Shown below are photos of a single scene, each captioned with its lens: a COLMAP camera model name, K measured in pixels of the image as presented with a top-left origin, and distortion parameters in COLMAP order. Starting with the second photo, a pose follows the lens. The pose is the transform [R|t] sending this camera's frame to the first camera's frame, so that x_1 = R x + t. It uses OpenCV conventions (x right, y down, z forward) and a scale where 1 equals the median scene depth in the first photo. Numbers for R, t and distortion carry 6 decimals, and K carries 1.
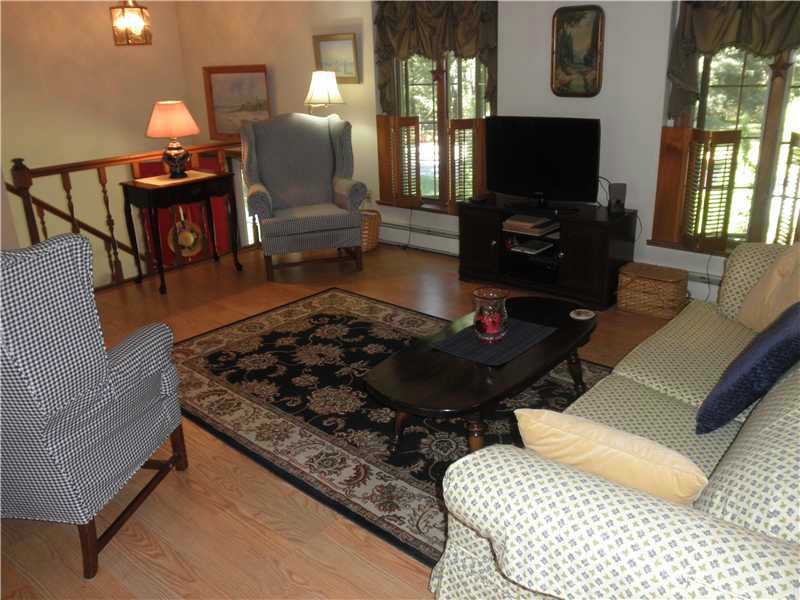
lens RADIAL K [[669.6, 0, 400.1], [0, 669.6, 300.7], [0, 0, 1]] dist [-0.087906, 0.037671]
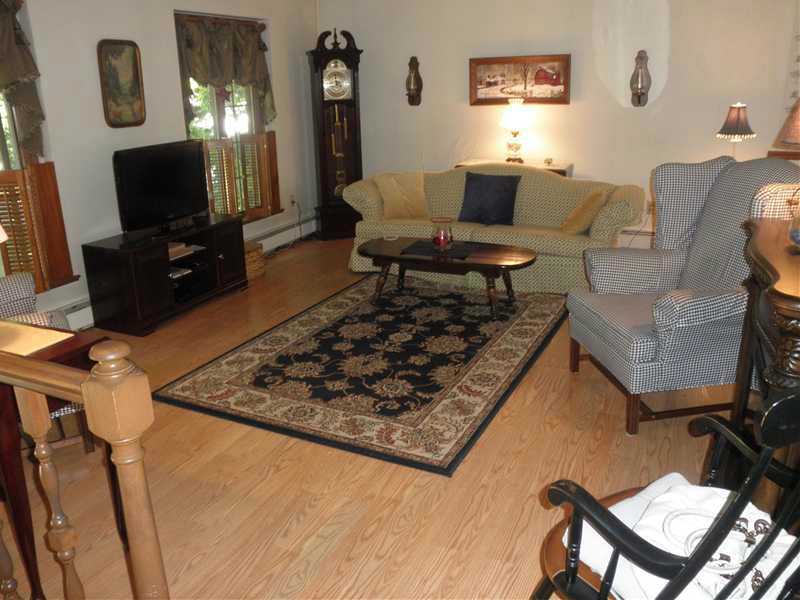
lens RADIAL K [[669.6, 0, 400.4], [0, 669.6, 300.0], [0, 0, 1]] dist [-0.087906, 0.037671]
pose [[-0.292173, -0.258379, 0.920801, -1.017726], [0.353766, 0.865321, 0.355062, -0.334722], [-0.888529, 0.429488, -0.161417, 1.050233]]
